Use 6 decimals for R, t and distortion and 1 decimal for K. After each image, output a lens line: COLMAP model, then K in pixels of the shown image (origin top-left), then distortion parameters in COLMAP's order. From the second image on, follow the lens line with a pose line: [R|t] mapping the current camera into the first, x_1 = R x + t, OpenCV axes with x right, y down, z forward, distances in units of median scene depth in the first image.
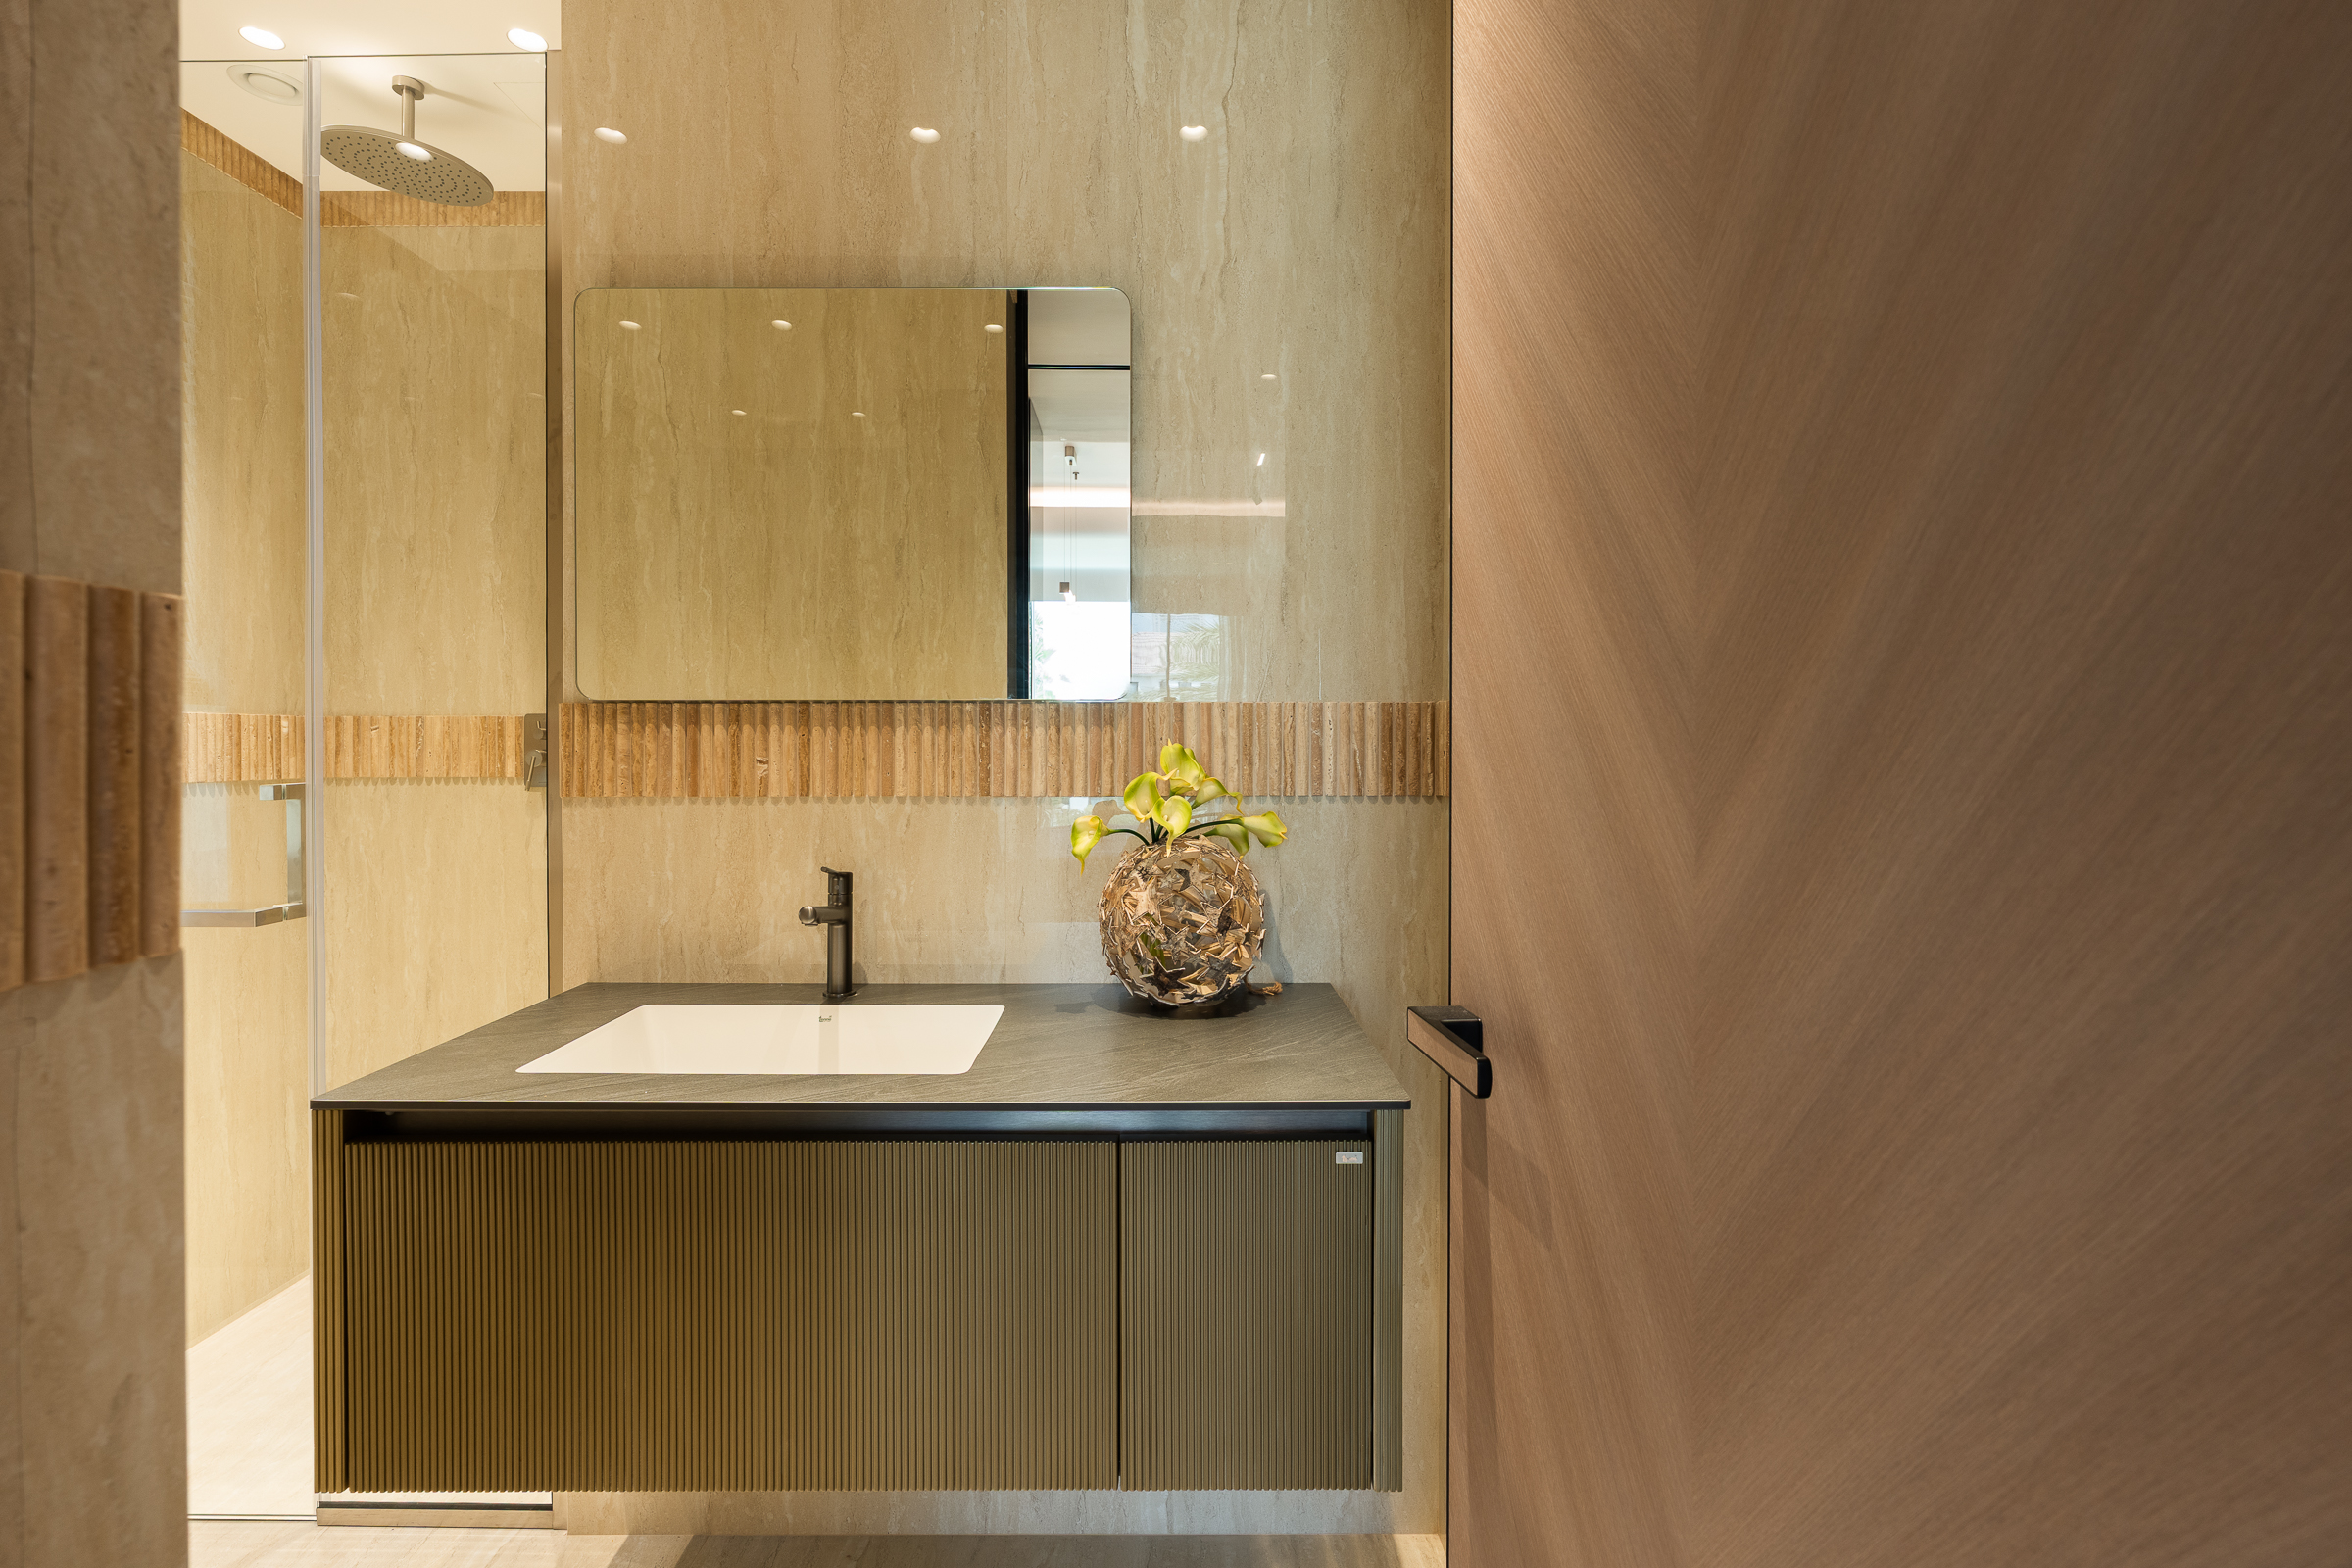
lens RADIAL K [[1072.3, 0, 1177.9], [0, 1072.3, 760.7], [0, 0, 1]] dist [-0.002955, 0.001493]
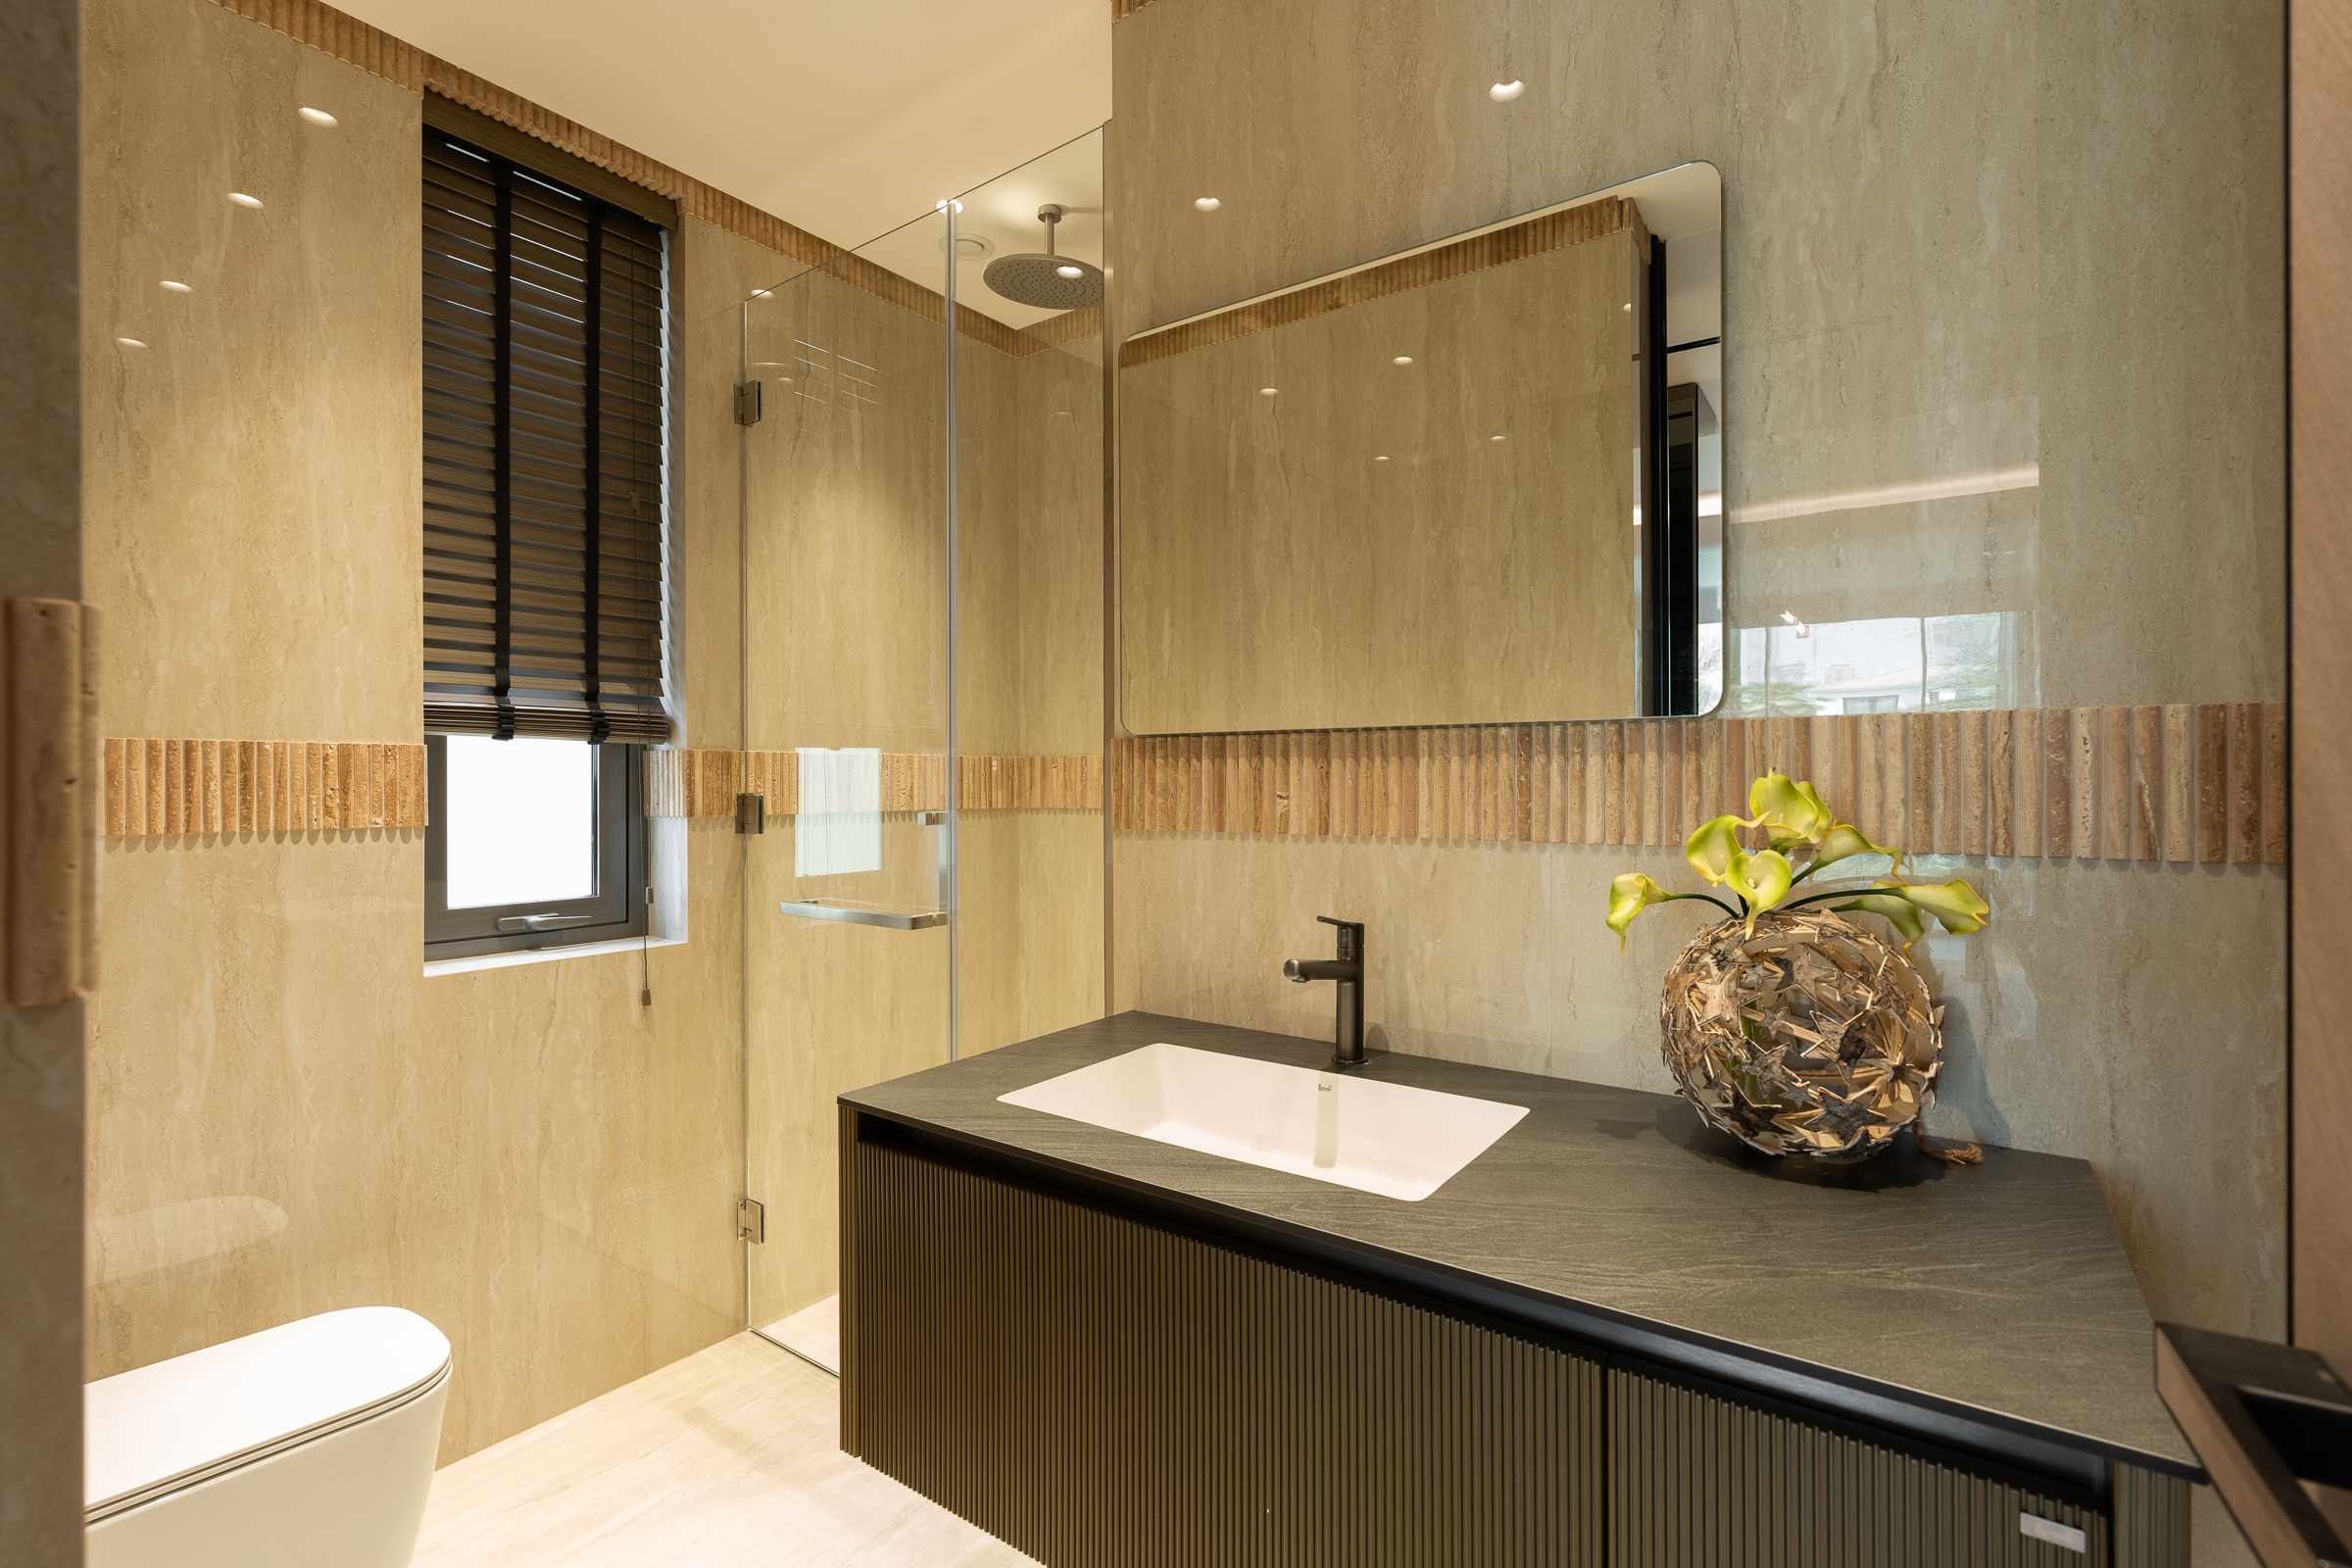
lens RADIAL K [[1088.2, 0, 1122.1], [0, 1088.2, 781.1], [0, 0, 1]] dist [-0.001217, 0.000599]
pose [[0.807300, -0.000559, -0.590141, 0.061406], [-0.008068, 0.999896, -0.011983, -0.000080], [0.590087, 0.014435, 0.807211, 0.157713]]
